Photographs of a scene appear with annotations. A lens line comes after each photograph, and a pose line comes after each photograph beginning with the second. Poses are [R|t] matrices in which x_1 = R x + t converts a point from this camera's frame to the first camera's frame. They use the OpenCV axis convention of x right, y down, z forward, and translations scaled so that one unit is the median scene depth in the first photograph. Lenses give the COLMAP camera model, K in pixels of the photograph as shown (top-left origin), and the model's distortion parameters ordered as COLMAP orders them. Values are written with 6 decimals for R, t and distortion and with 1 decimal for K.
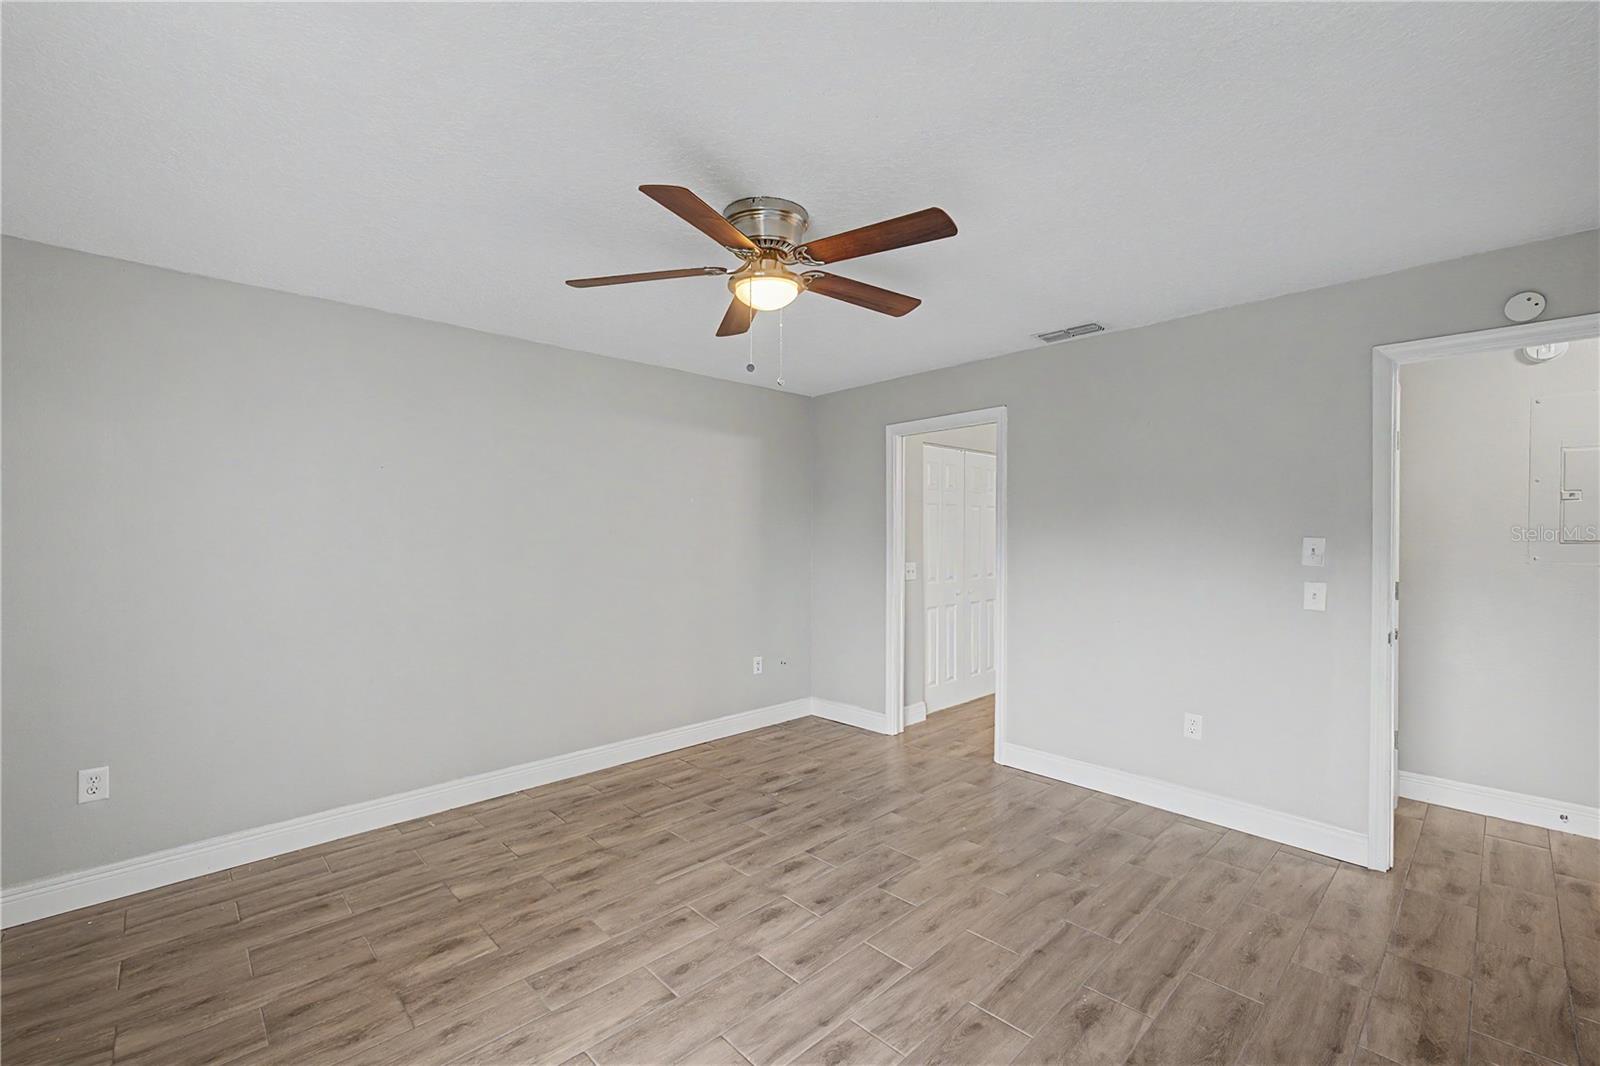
lens RADIAL K [[672.4, 0, 797.3], [0, 672.4, 536.3], [0, 0, 1]] dist [0.000207, 0.000106]
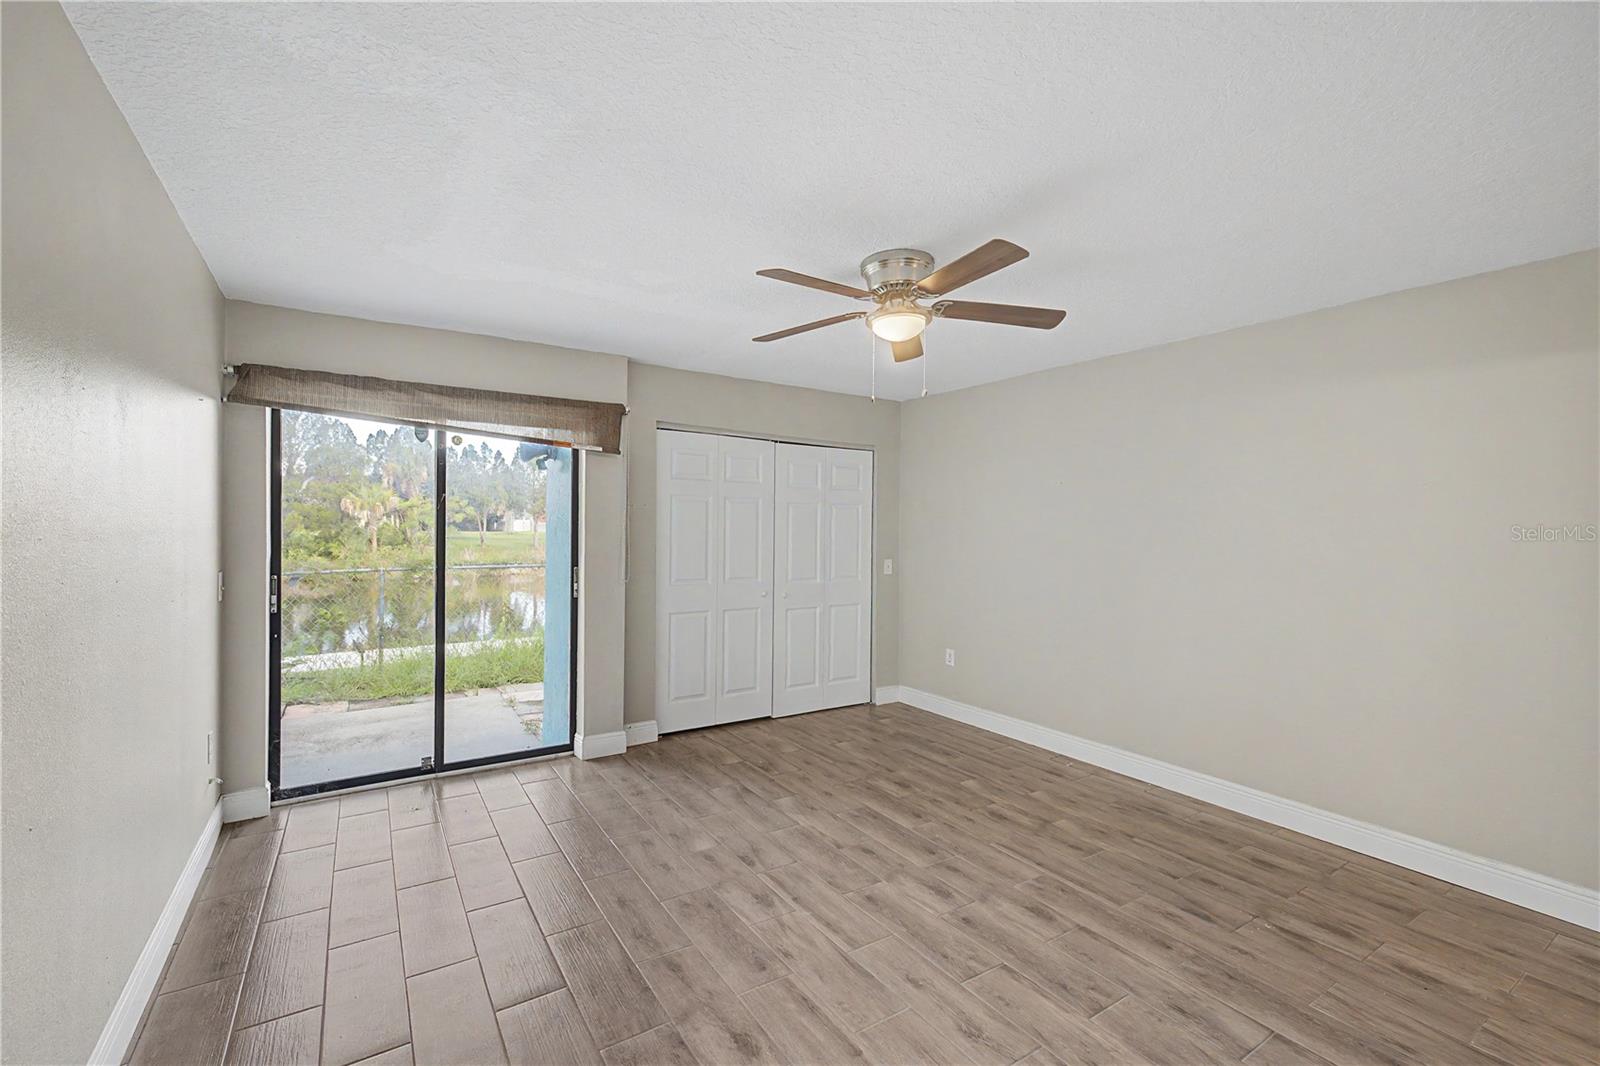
lens RADIAL K [[672.4, 0, 797.3], [0, 672.4, 536.3], [0, 0, 1]] dist [0.000207, 0.000106]
pose [[-0.178274, 0.011346, -0.983915, 0.900403], [-0.018096, 0.999727, 0.014808, -0.010412], [0.983814, 0.020445, -0.178020, 0.822250]]
